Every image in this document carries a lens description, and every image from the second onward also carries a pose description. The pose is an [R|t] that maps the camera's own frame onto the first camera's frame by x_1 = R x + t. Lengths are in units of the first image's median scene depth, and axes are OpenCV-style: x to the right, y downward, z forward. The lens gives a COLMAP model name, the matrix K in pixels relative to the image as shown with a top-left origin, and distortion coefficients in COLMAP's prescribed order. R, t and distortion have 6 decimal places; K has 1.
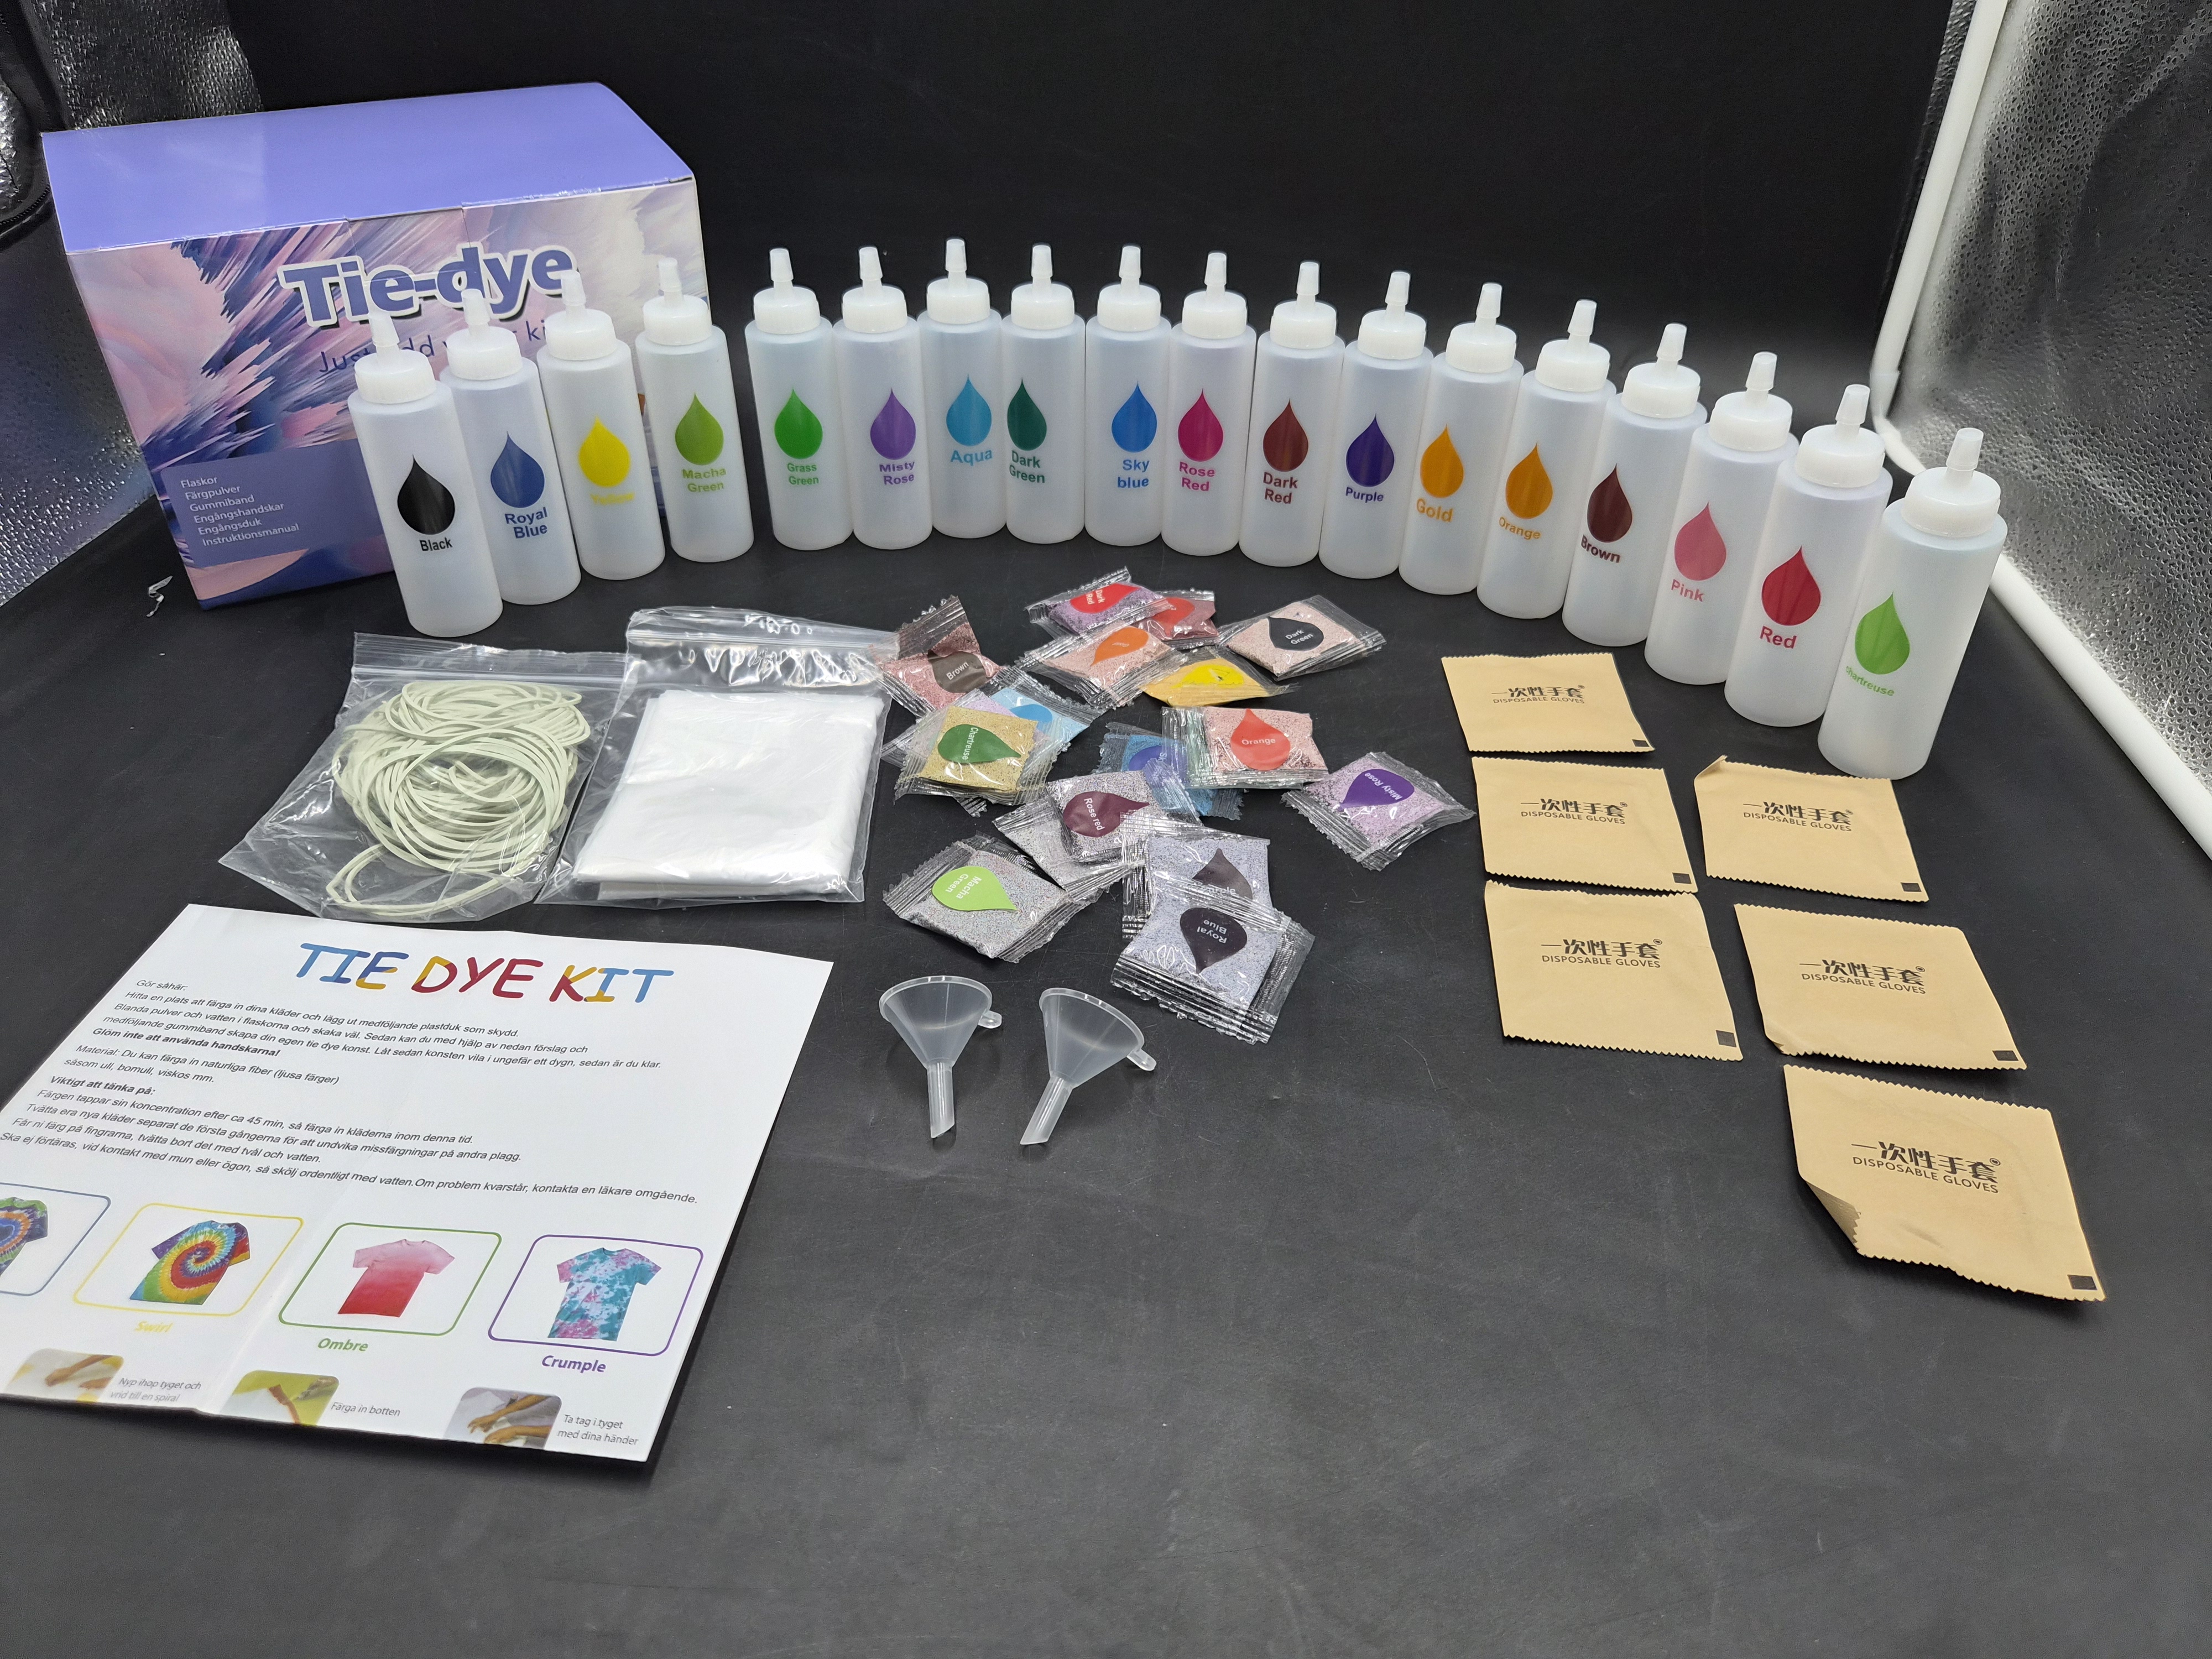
lens RADIAL K [[1483.8, 0, 1092.5], [0, 1483.8, 814.5], [0, 0, 1]] dist [0.042962, -0.034607]
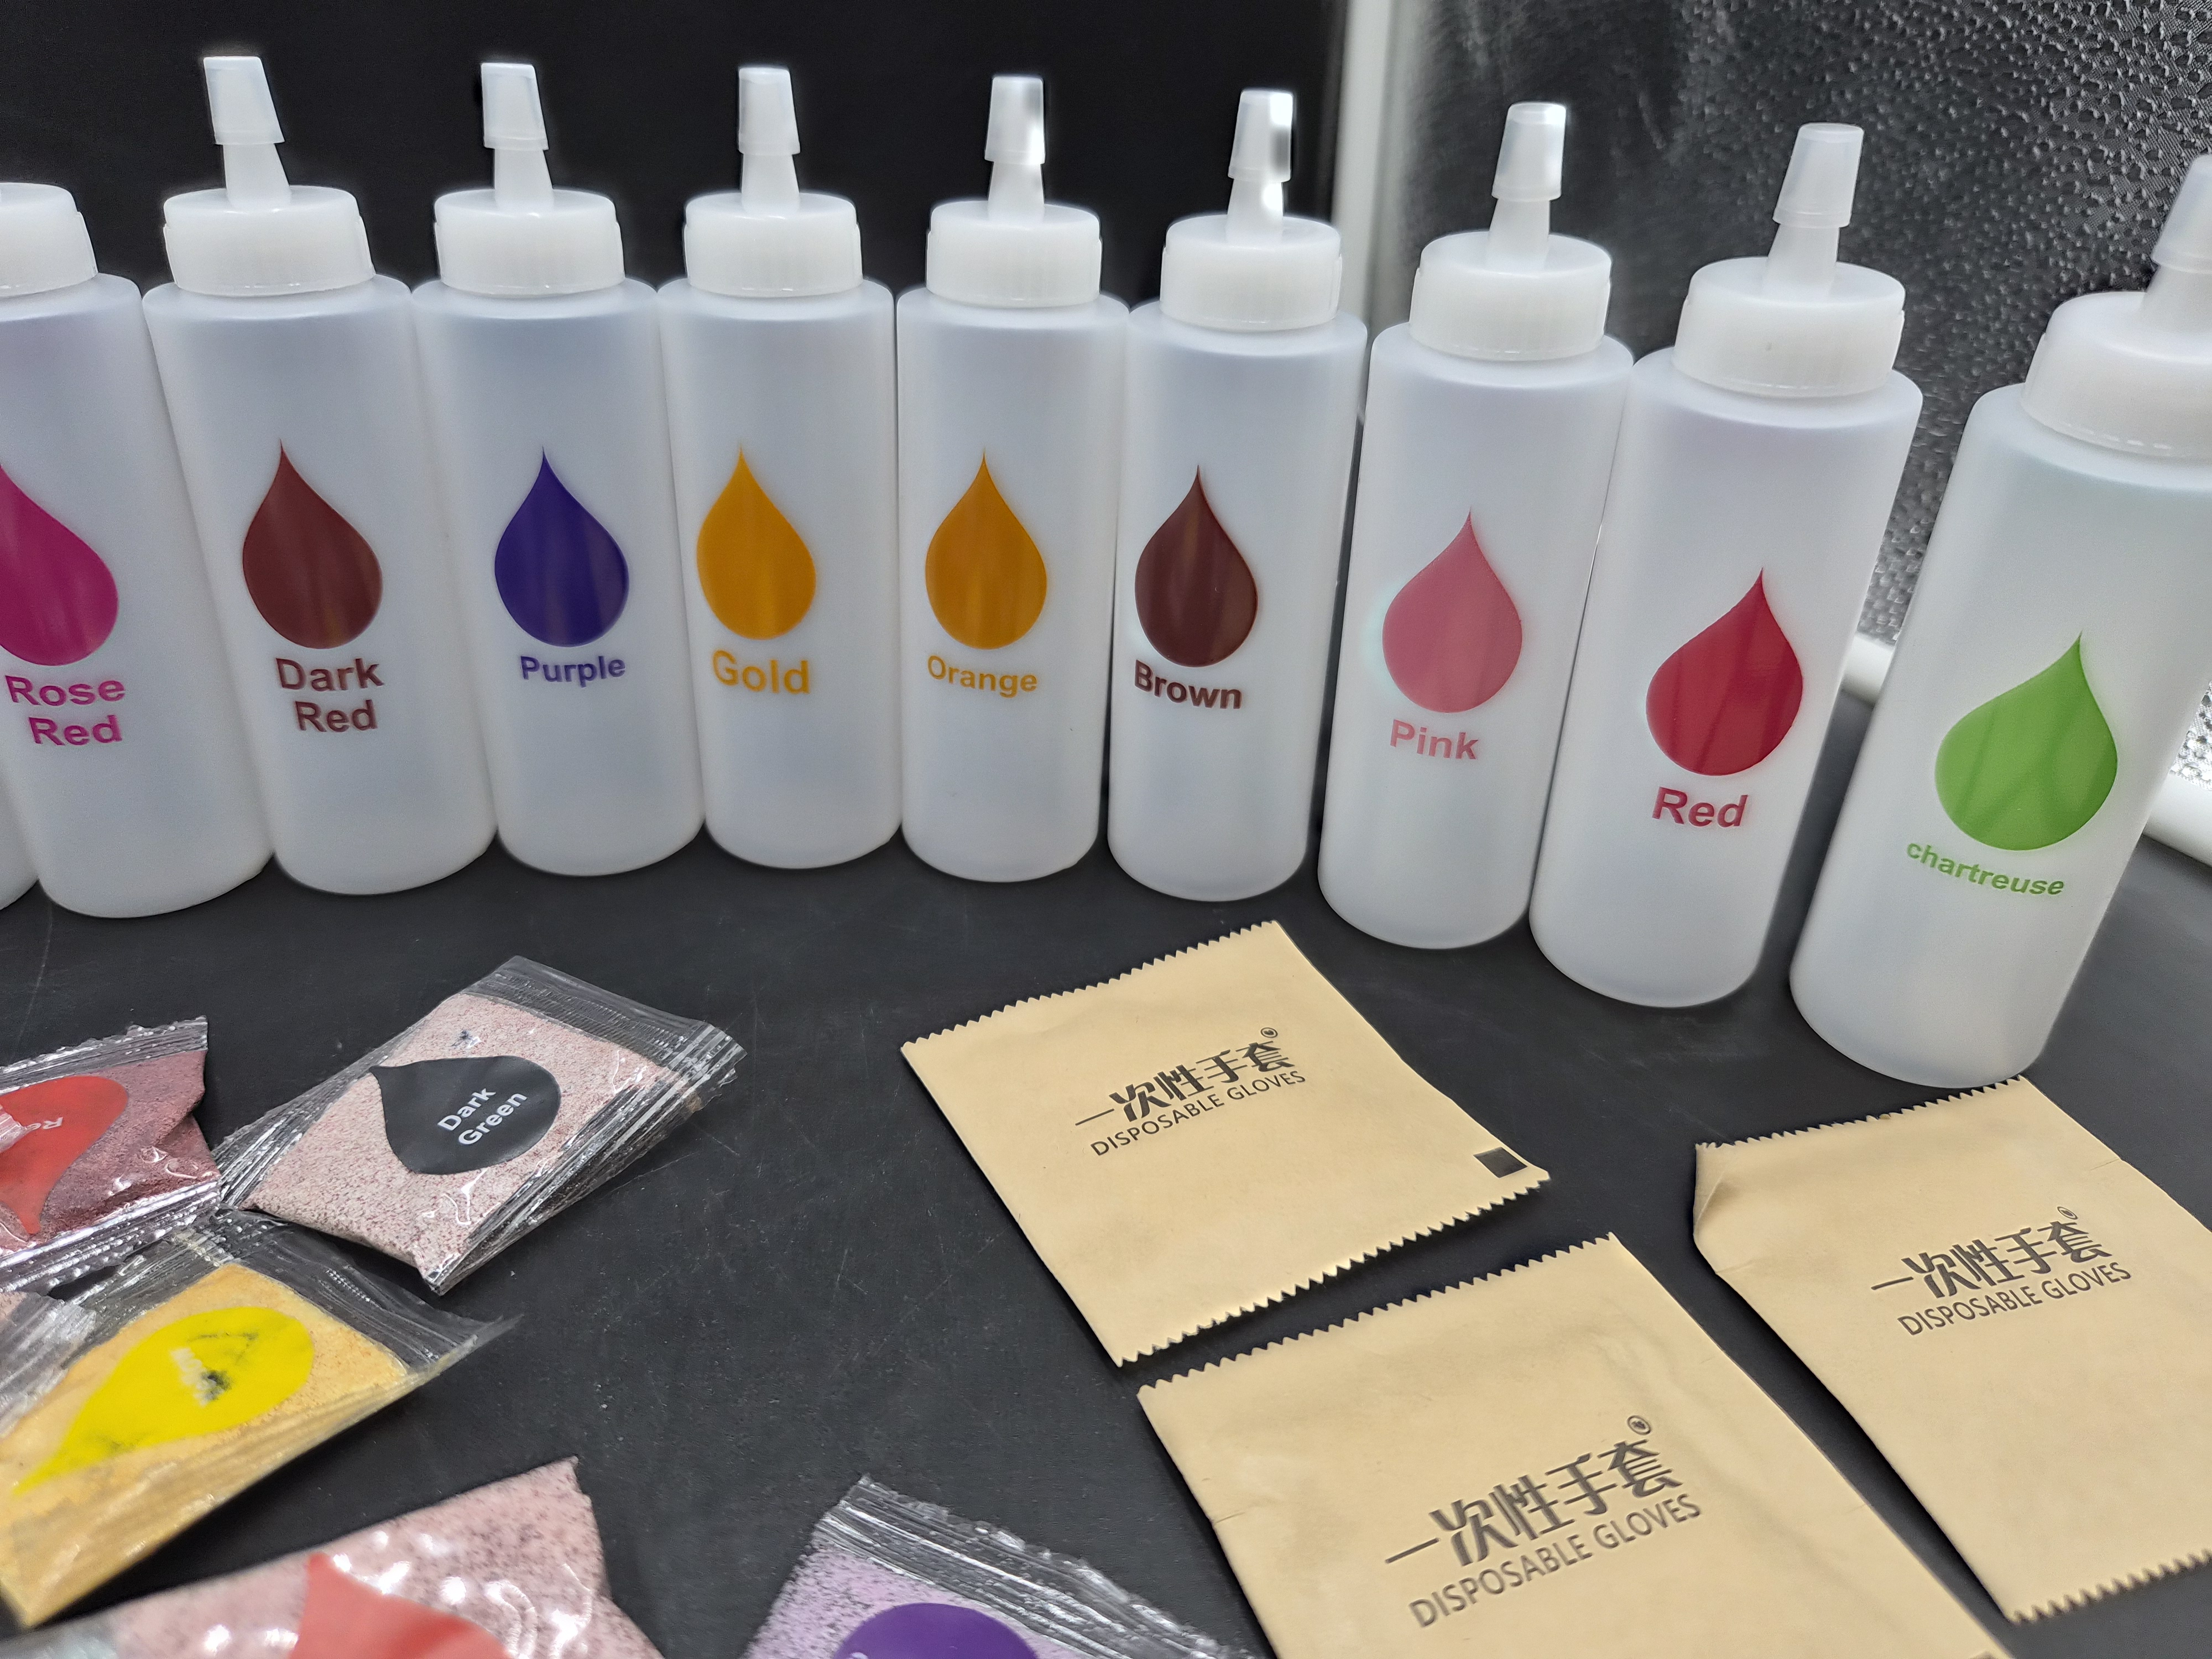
lens RADIAL K [[1529.5, 0, 1066.1], [0, 1529.5, 853.3], [0, 0, 1]] dist [0.035371, -0.043465]
pose [[0.871441, -0.236854, 0.429523, 0.128398], [0.278948, 0.959601, -0.036788, -0.135935], [-0.403458, 0.151873, 0.902306, 0.684955]]
